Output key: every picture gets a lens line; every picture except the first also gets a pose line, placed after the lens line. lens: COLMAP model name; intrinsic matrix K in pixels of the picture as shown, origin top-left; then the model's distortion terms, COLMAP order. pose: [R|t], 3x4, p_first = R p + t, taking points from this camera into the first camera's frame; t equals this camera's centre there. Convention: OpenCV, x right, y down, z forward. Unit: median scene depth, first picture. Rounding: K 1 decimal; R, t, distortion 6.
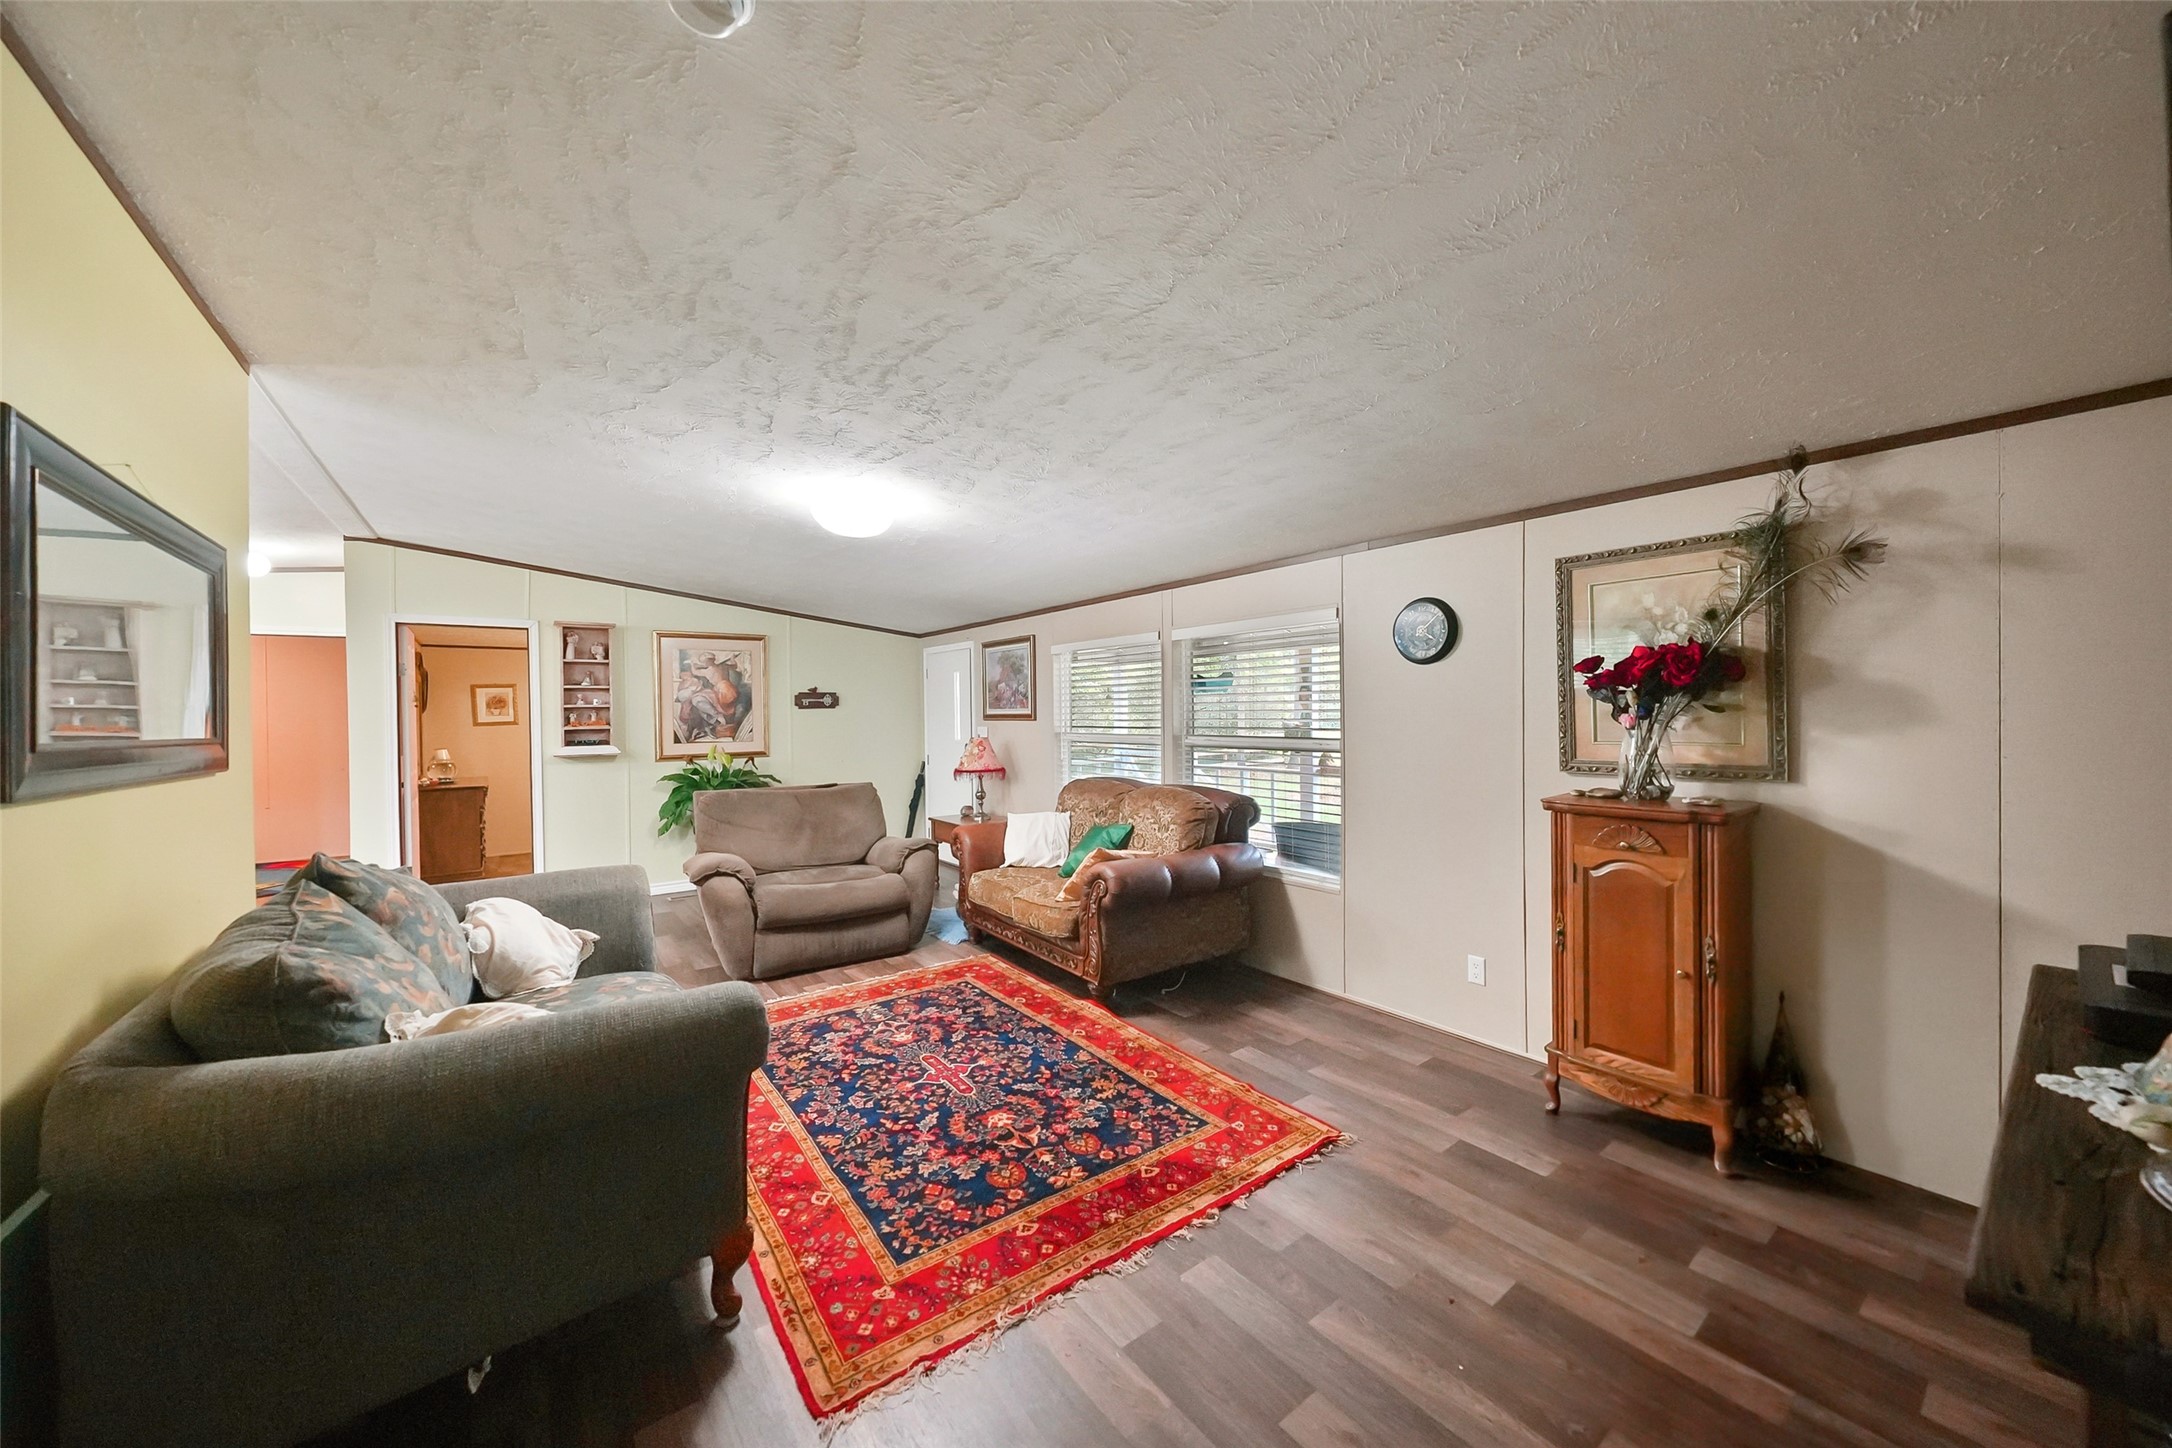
lens RADIAL K [[753.1, 0, 1089.6], [0, 753.1, 722.1], [0, 0, 1]] dist [-0.002343, -0.000730]
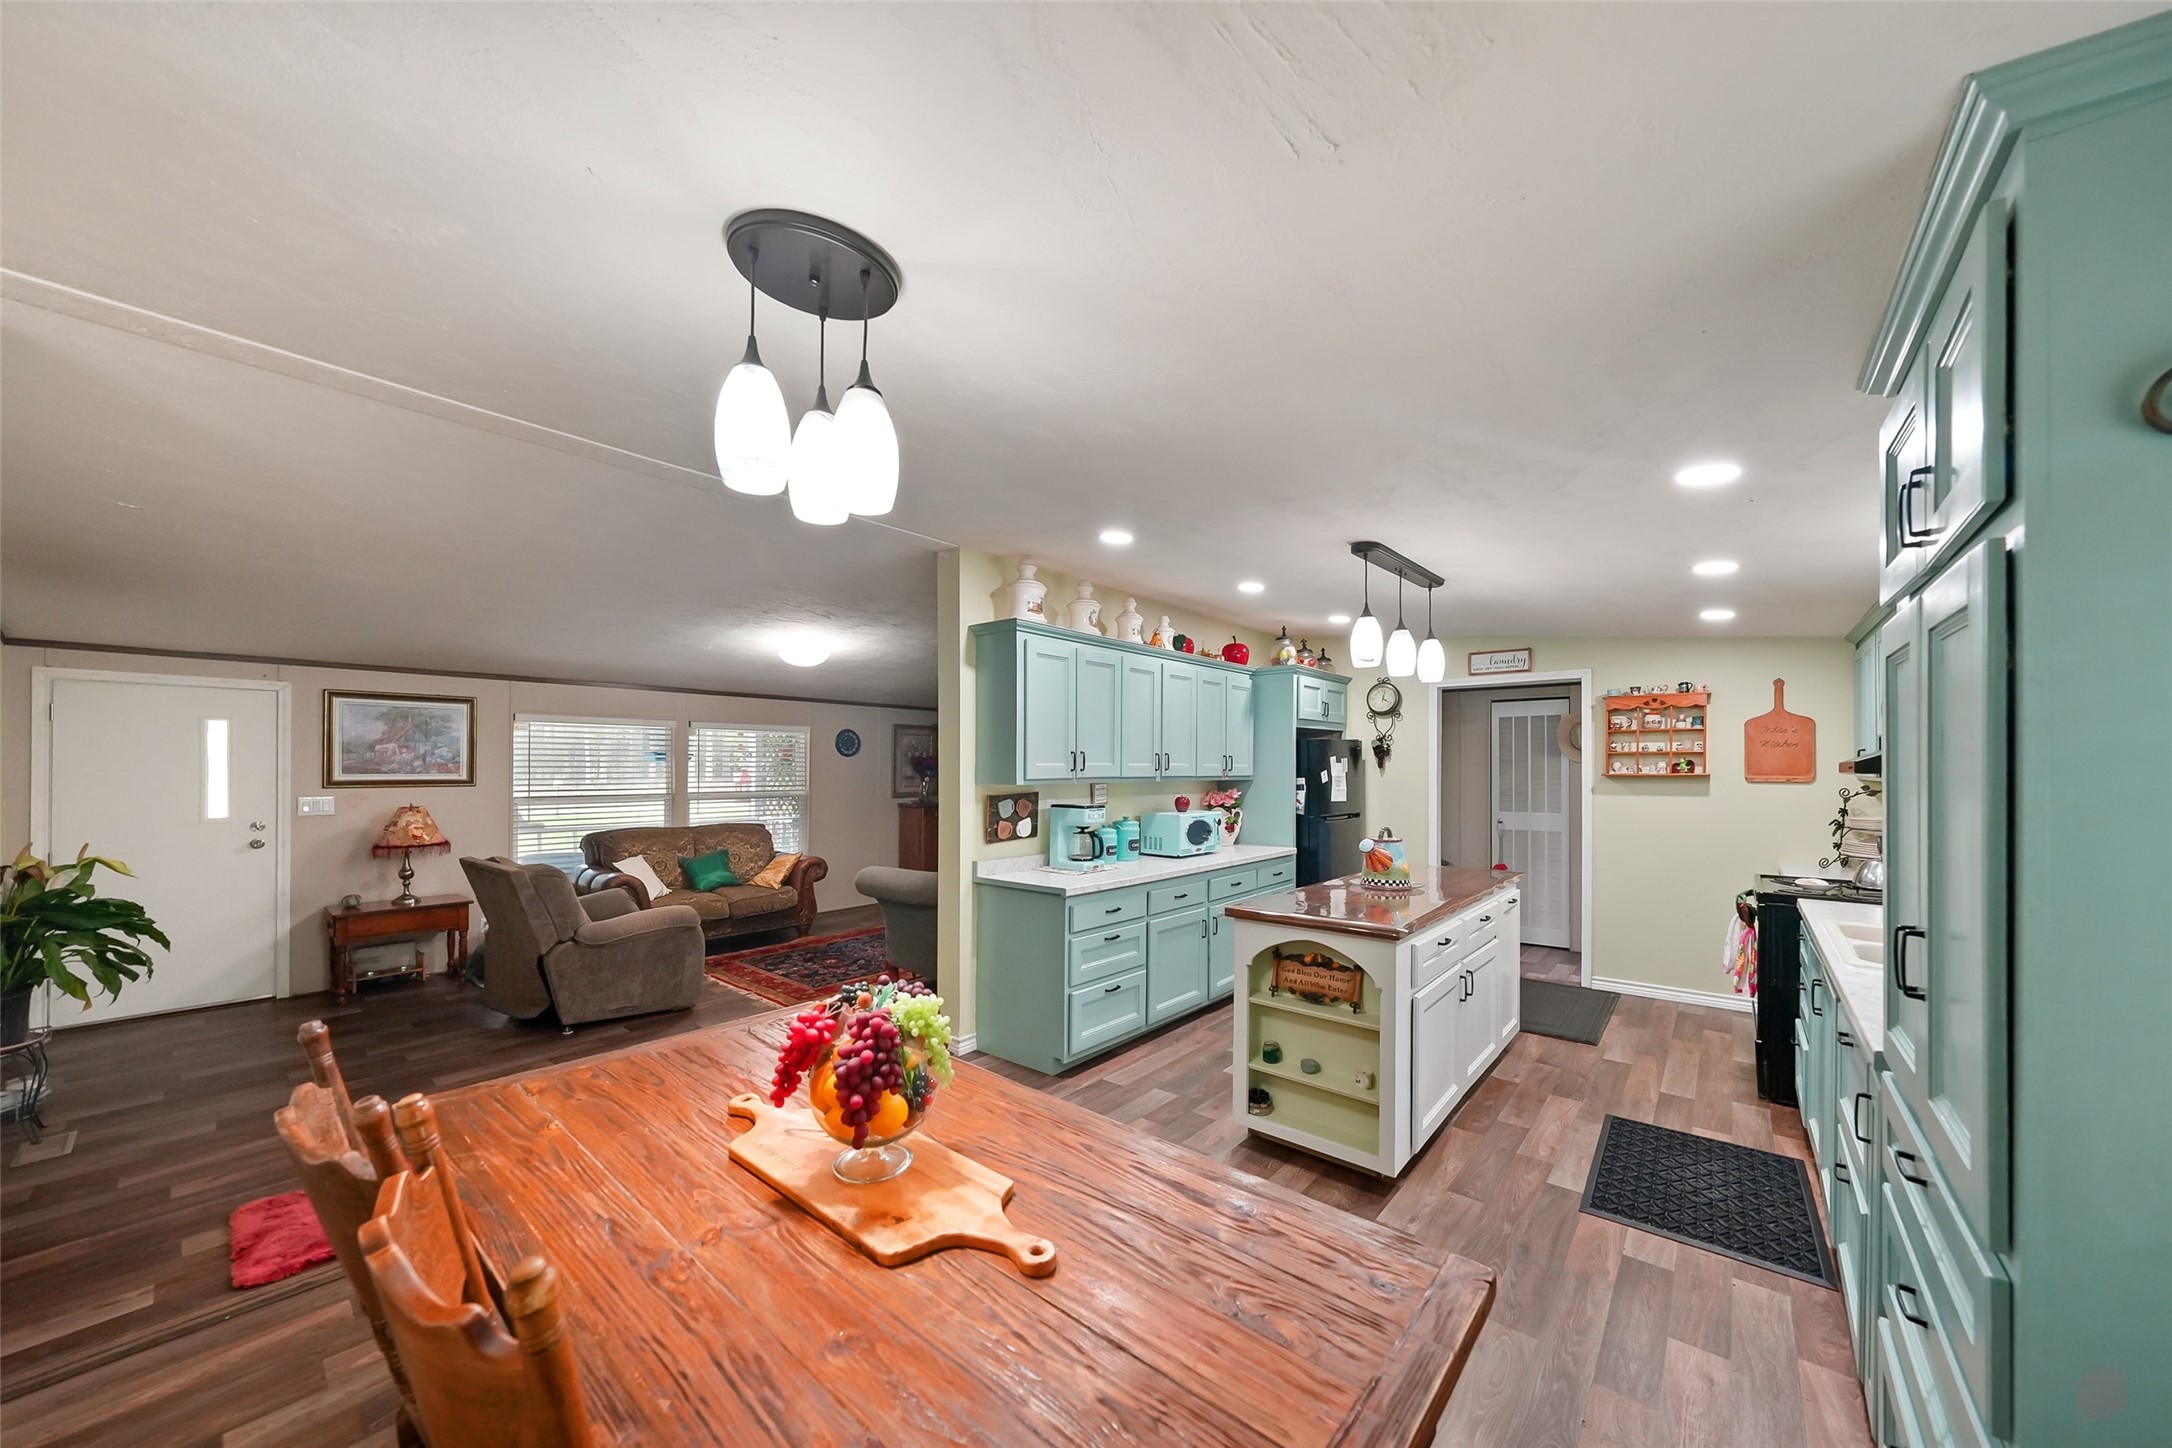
lens RADIAL K [[753.1, 0, 1089.7], [0, 753.1, 768.8], [0, 0, 1]] dist [-0.002343, -0.000730]
pose [[-0.220715, 0.014812, 0.975226, -1.895658], [0.018236, 0.999773, -0.011057, 0.000959], [-0.975168, 0.015344, -0.220935, 0.715634]]
